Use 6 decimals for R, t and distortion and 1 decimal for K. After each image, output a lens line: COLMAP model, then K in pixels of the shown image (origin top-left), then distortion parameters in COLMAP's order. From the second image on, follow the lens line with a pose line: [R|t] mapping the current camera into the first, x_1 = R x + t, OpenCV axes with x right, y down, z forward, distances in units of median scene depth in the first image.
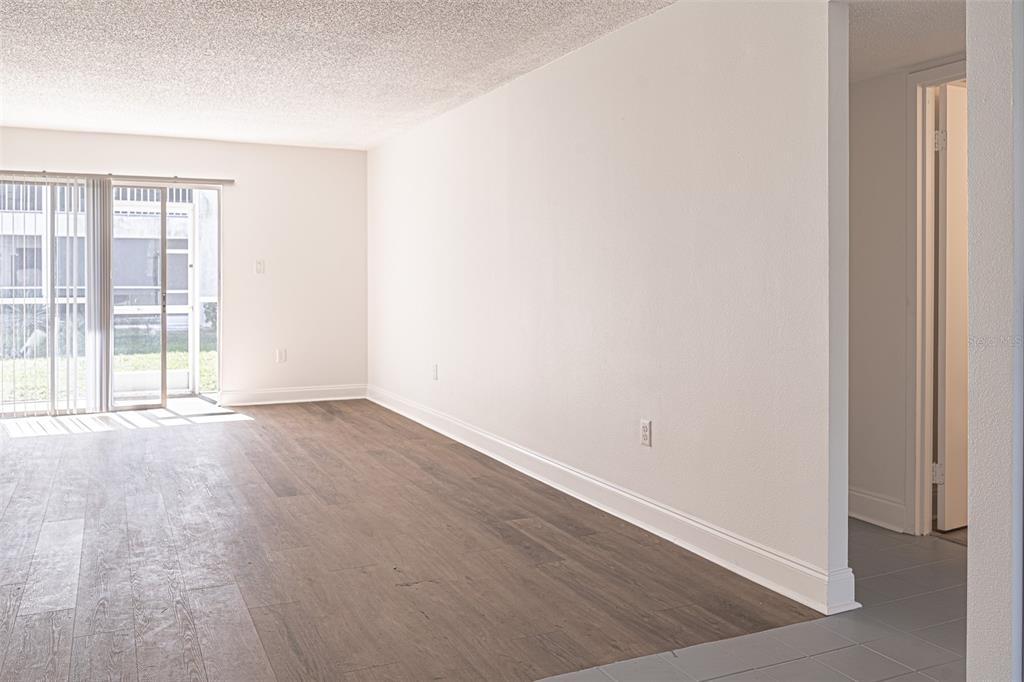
lens RADIAL K [[852.9, 0, 511.4], [0, 852.9, 290.5], [0, 0, 1]] dist [0.000164, 0.001889]
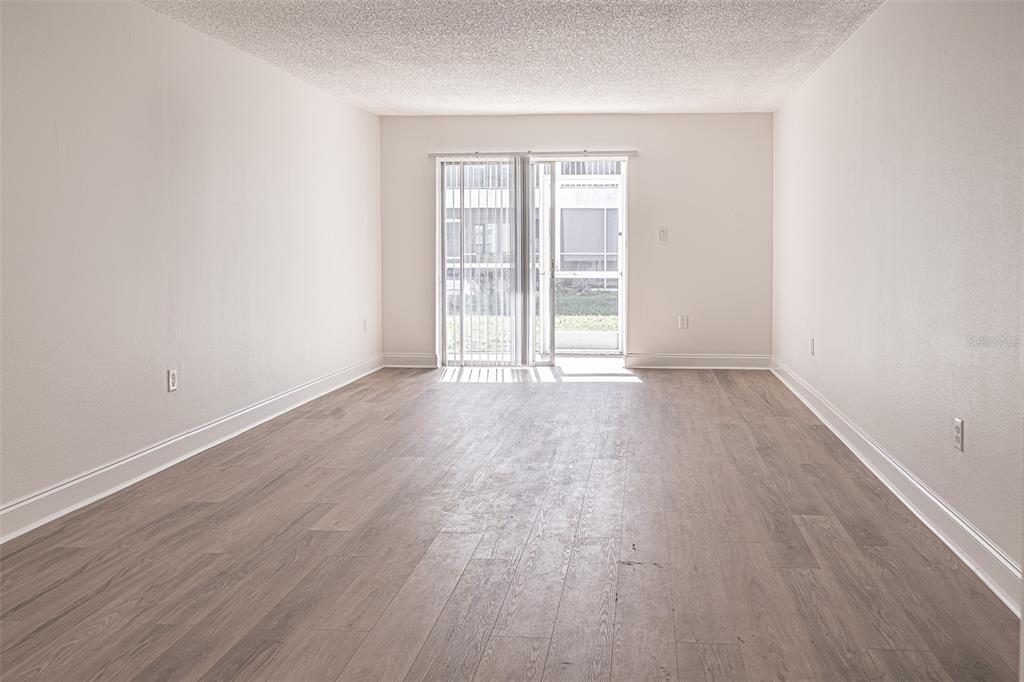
lens RADIAL K [[851.8, 0, 511.7], [0, 851.8, 274.6], [0, 0, 1]] dist [0.007681, 0.005996]
pose [[0.875300, 0.015547, -0.483330, 0.099207], [-0.005935, 0.999753, 0.021410, -0.001058], [0.483544, -0.015872, 0.875176, 0.042146]]
